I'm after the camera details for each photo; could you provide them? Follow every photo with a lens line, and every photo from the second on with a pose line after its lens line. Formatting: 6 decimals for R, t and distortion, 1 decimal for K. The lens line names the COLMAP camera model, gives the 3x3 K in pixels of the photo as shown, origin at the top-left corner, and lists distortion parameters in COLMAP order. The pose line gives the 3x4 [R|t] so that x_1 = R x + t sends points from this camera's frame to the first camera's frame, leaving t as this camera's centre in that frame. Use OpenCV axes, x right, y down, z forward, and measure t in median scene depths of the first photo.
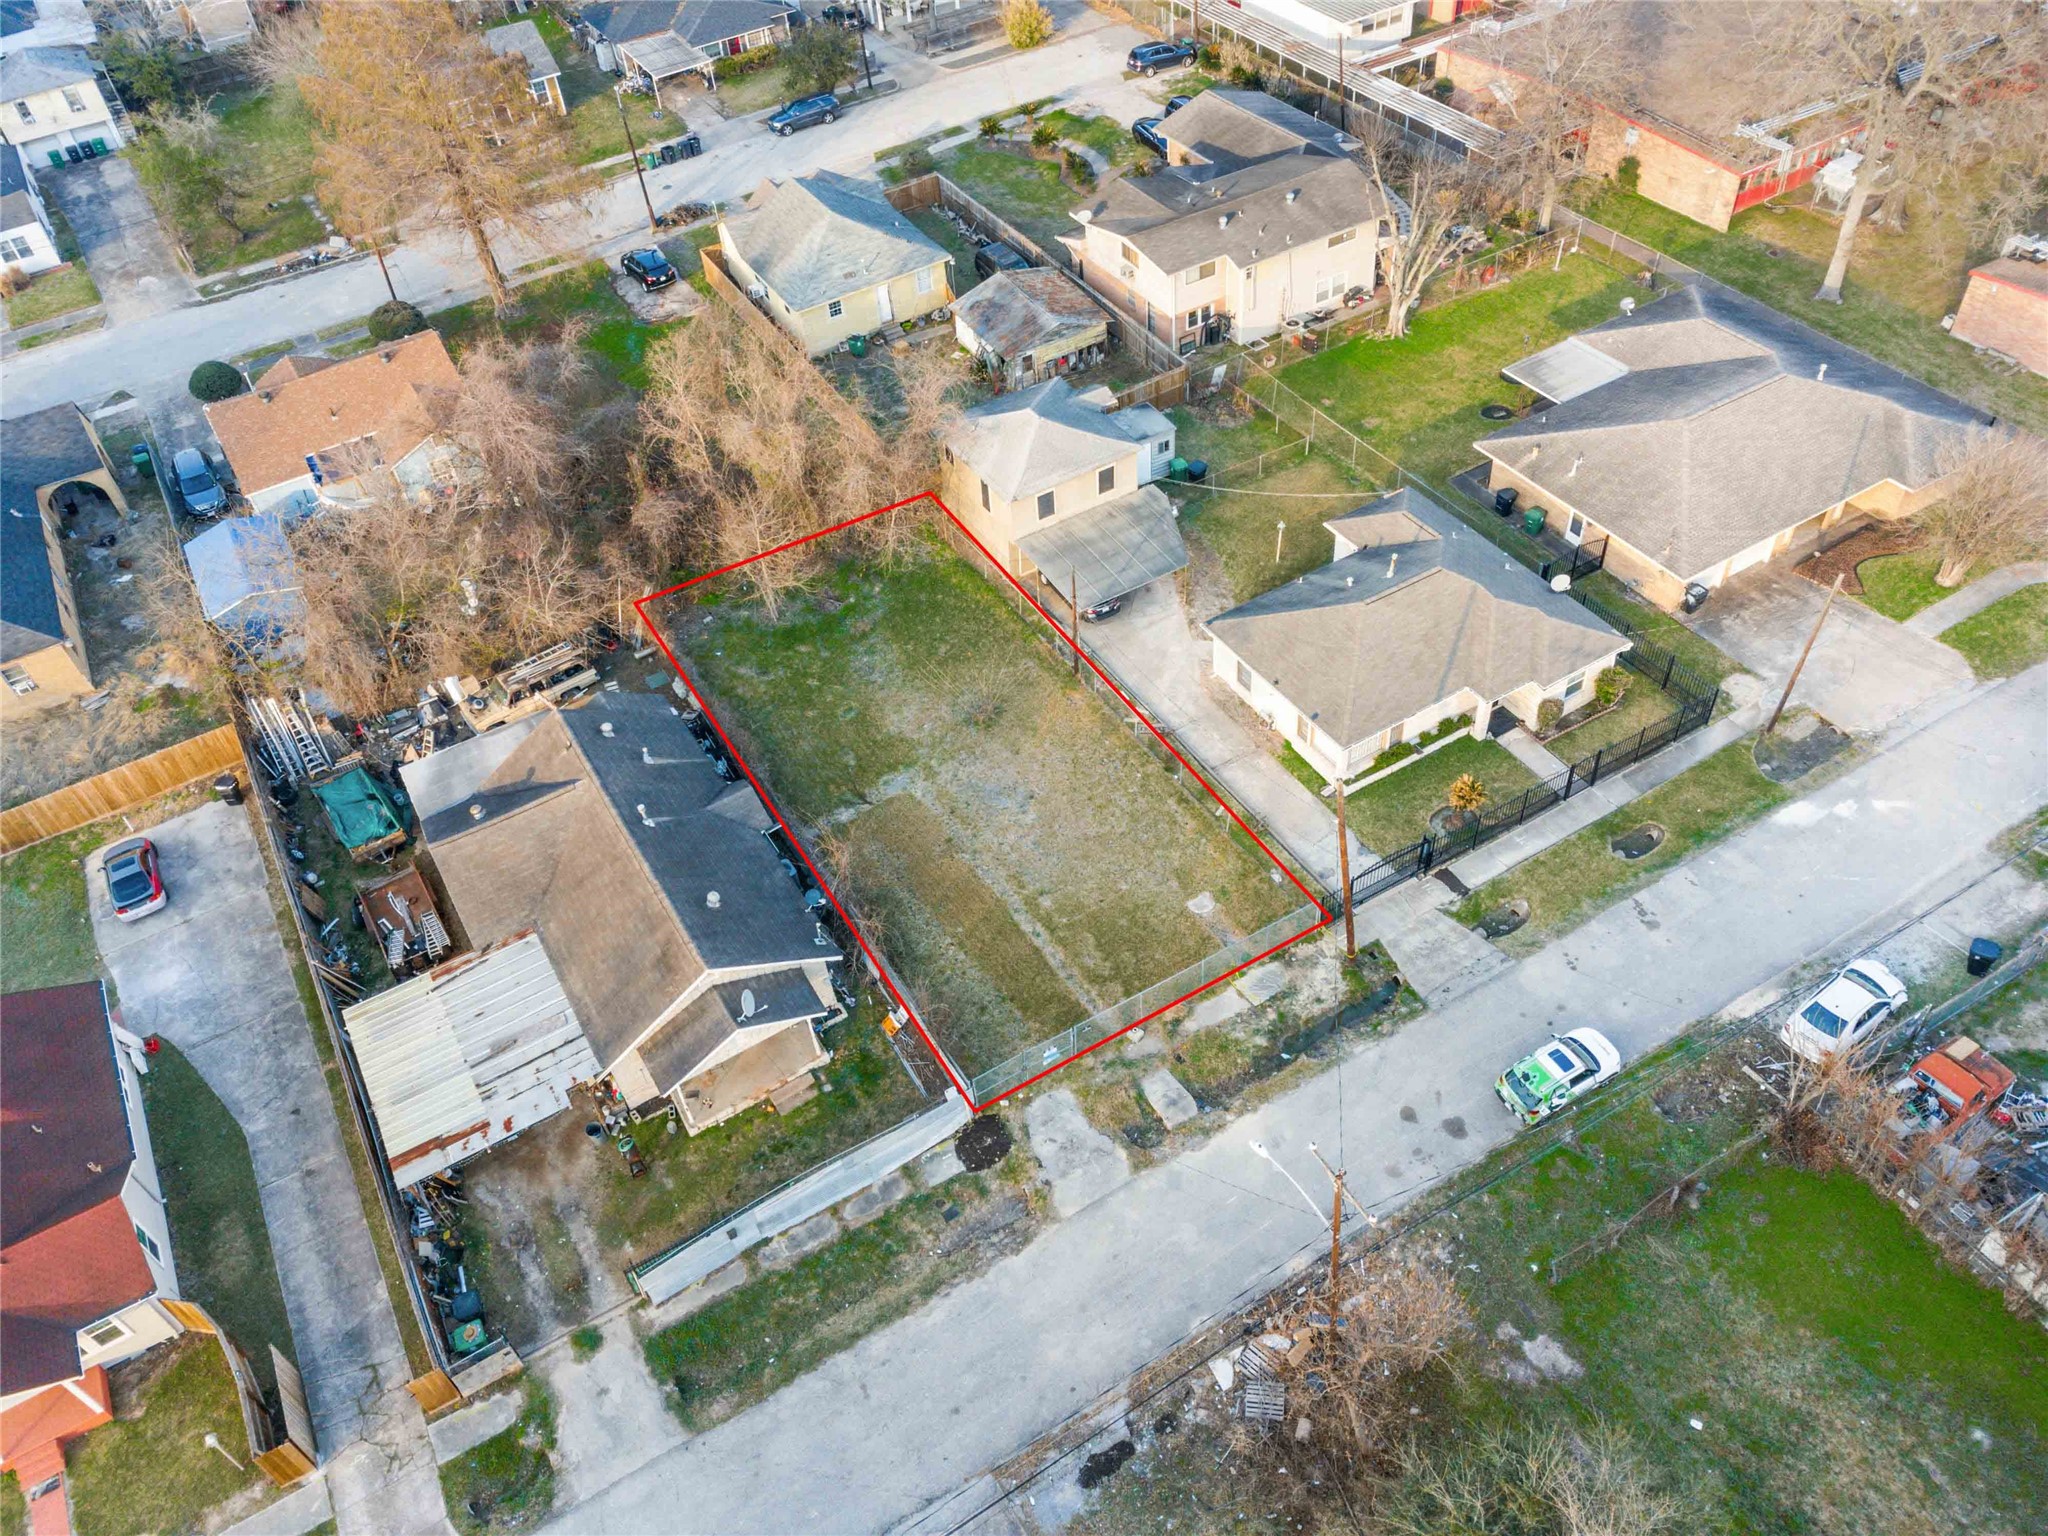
lens RADIAL K [[1534.7, 0, 1045.8], [0, 1534.7, 763.9], [0, 0, 1]] dist [0.011853, 0.003206]
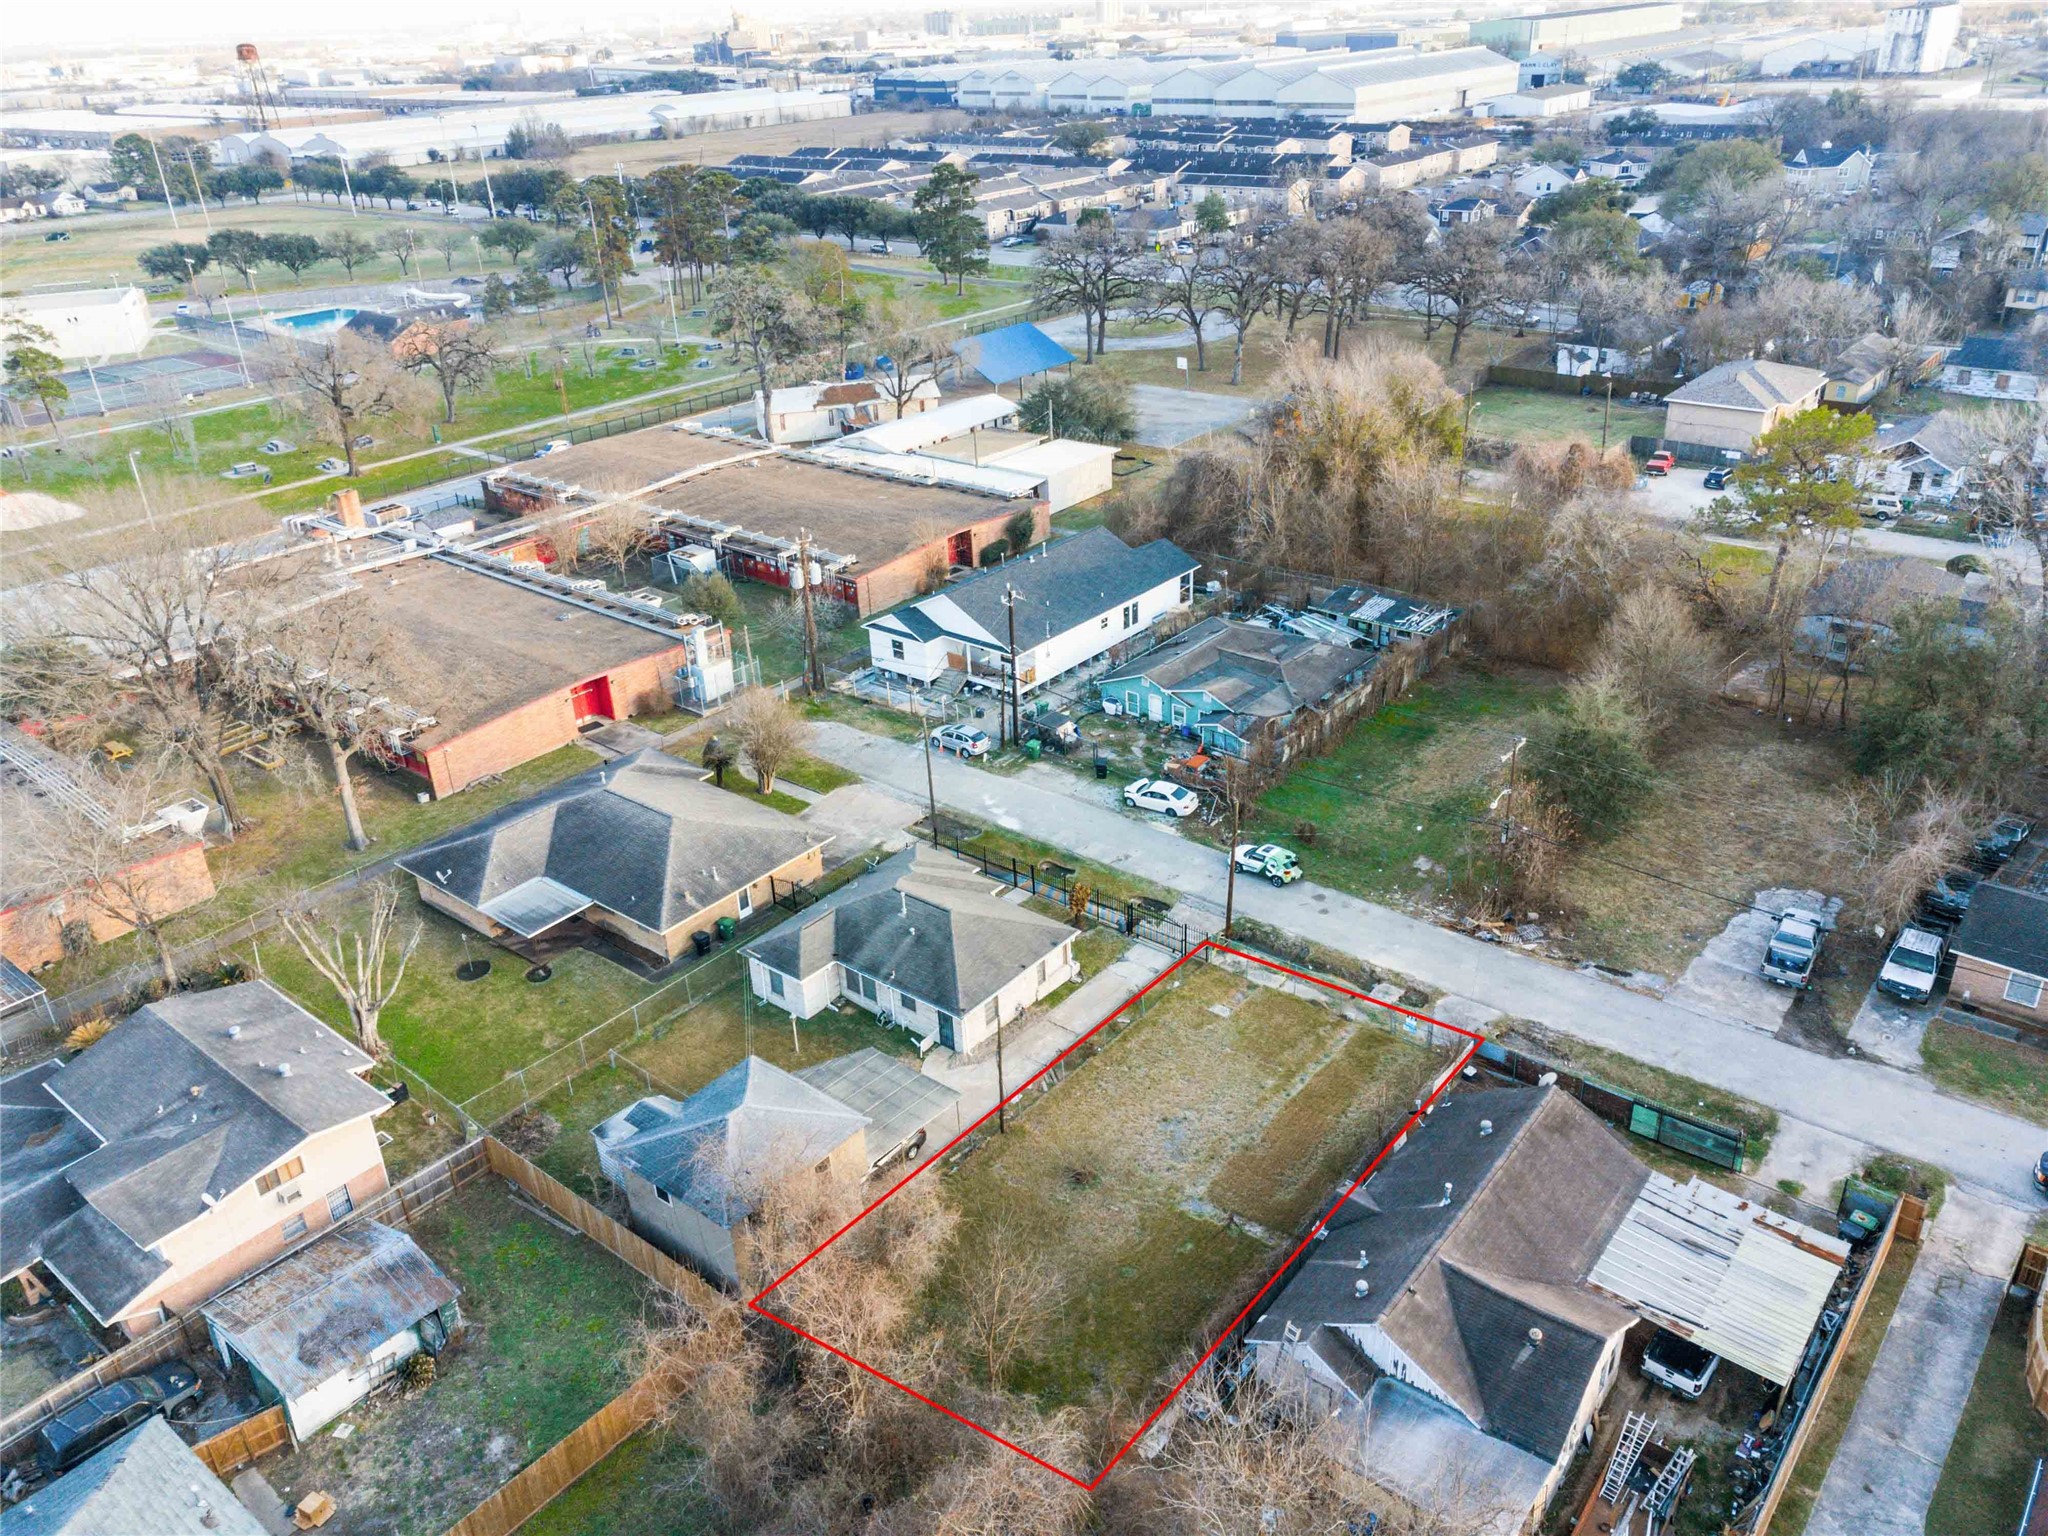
lens RADIAL K [[1518.9, 0, 1024.0], [0, 1518.9, 768.0], [0, 0, 1]] dist [0.041002, -0.027012]
pose [[-0.333531, -0.342725, 0.878235, -0.823076], [0.713069, 0.517662, 0.472819, -0.676489], [-0.616676, 0.783942, 0.071731, 0.752081]]
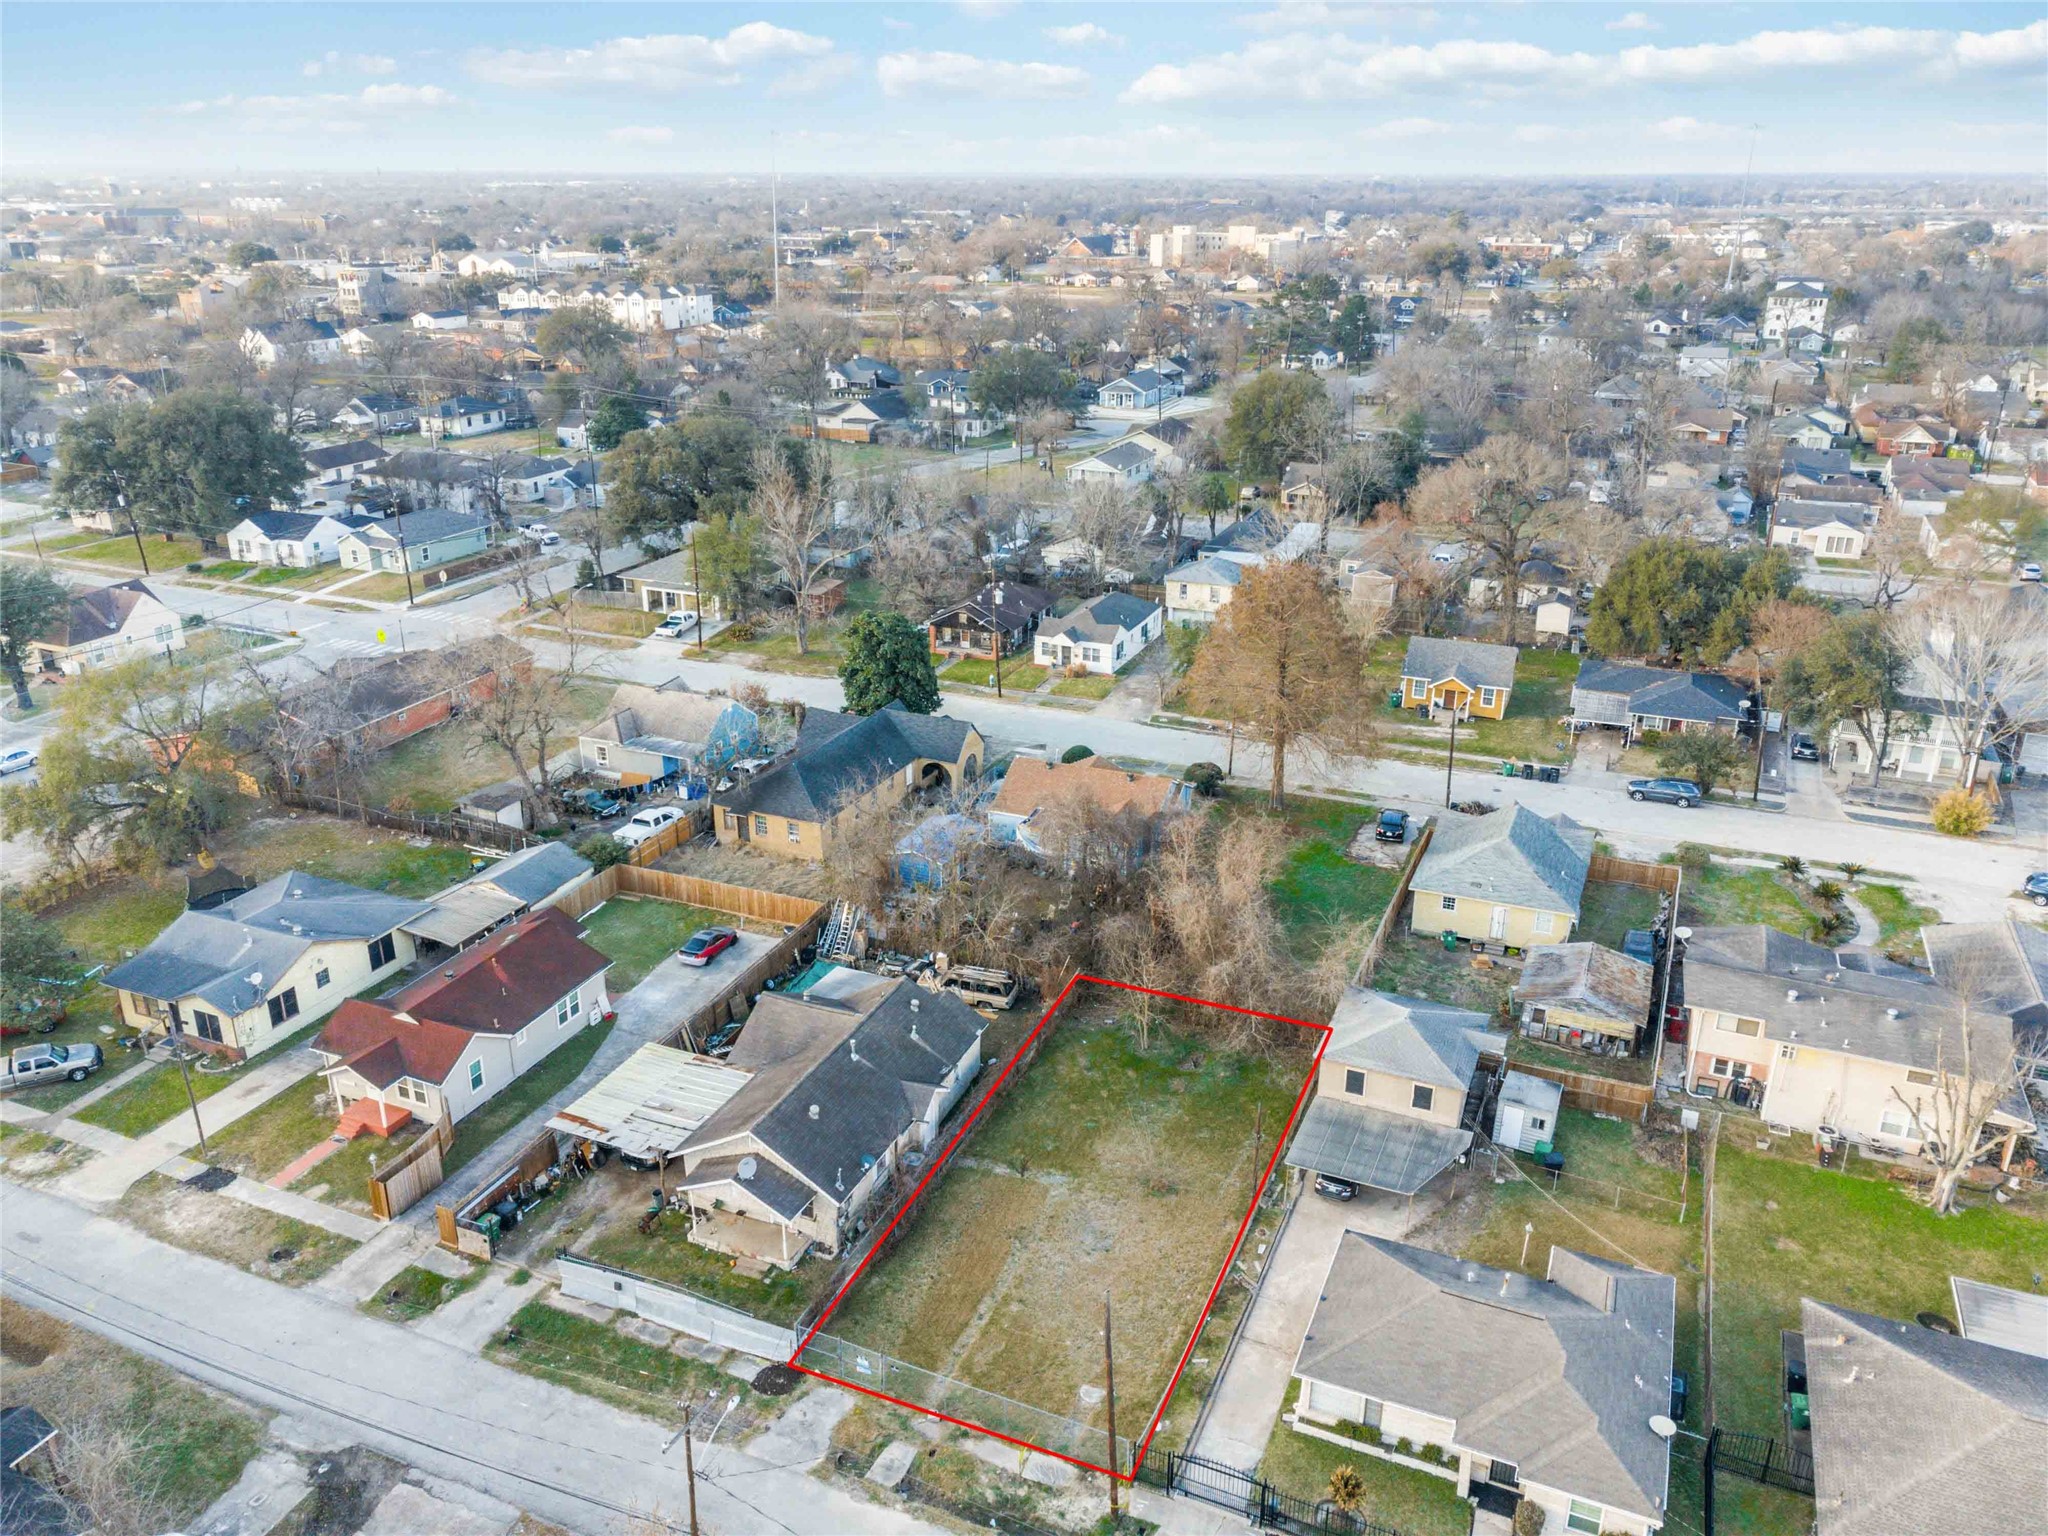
lens RADIAL K [[1558.9, 0, 1024.0], [0, 1558.9, 768.0], [0, 0, 1]] dist [0.014845, -0.001893]
pose [[0.581604, 0.365261, -0.726857, 0.623937], [-0.609995, 0.786974, -0.092625, -0.106999], [0.538185, 0.497250, 0.680514, 0.022461]]
